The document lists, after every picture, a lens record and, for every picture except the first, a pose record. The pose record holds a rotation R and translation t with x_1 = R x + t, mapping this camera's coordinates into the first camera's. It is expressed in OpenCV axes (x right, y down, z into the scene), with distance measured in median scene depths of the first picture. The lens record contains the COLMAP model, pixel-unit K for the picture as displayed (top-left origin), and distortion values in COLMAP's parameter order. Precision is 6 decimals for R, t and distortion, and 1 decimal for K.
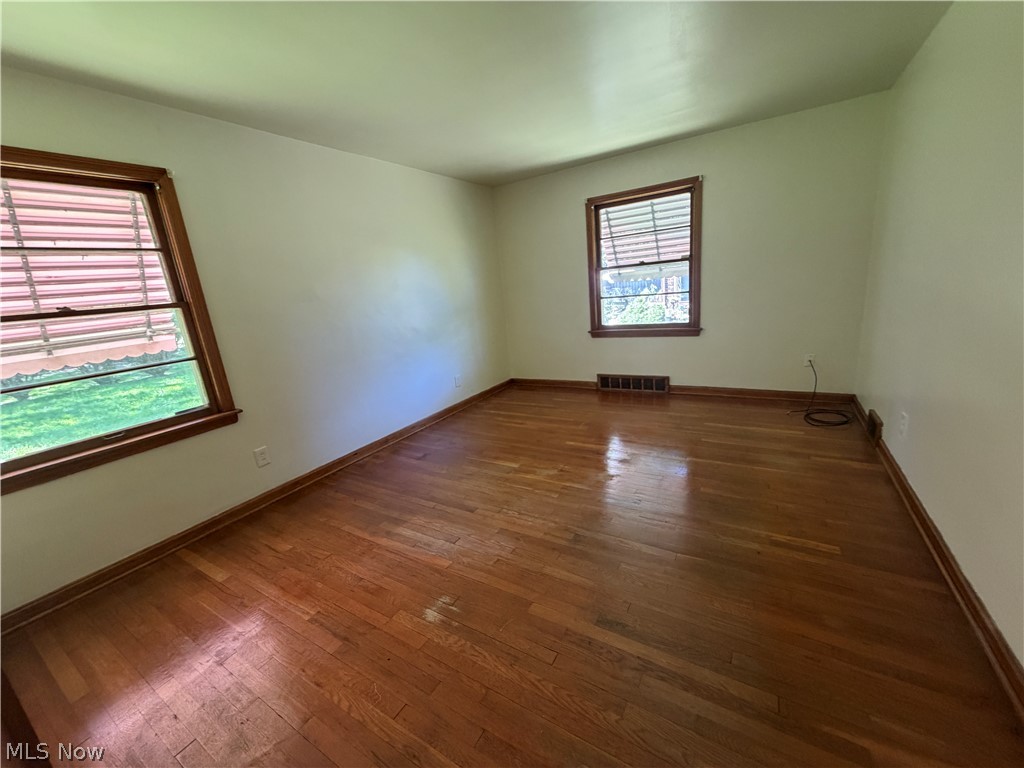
lens RADIAL K [[408.3, 0, 515.0], [0, 408.3, 384.2], [0, 0, 1]] dist [0.002677, 0.000047]
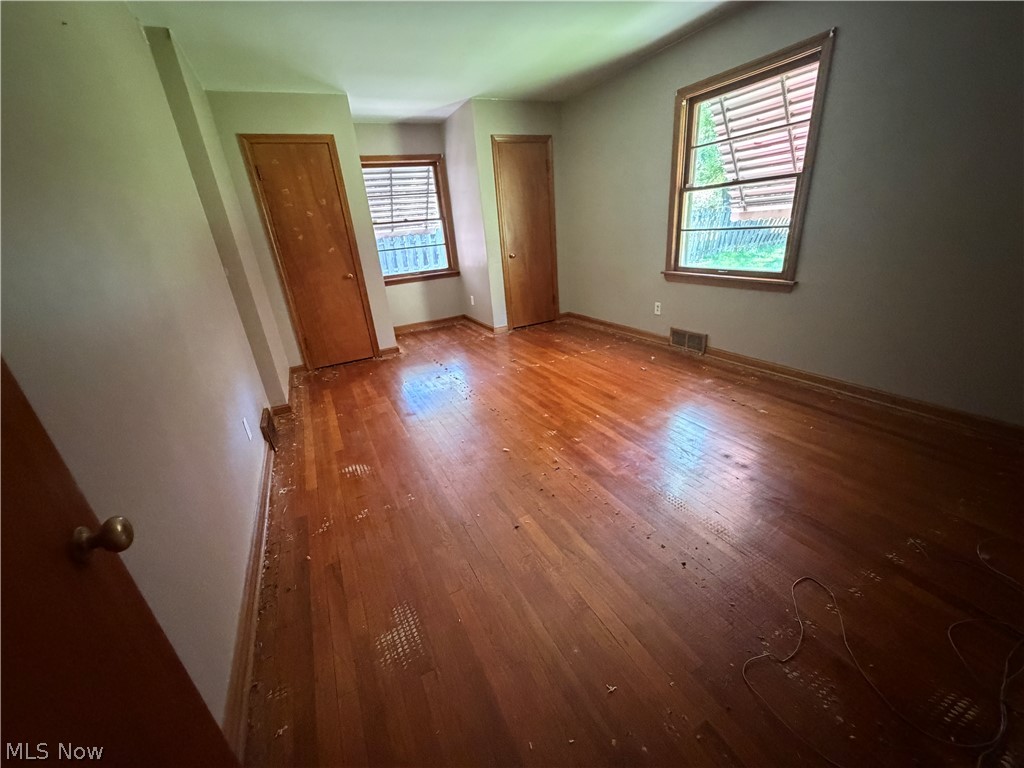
lens RADIAL K [[408.3, 0, 512.9], [0, 408.3, 383.9], [0, 0, 1]] dist [0.002677, 0.000047]
pose [[0.202211, 0.435350, -0.877258, 0.972159], [-0.167133, 0.897962, 0.407100, -0.217219], [0.964975, 0.064298, 0.254339, 0.523704]]
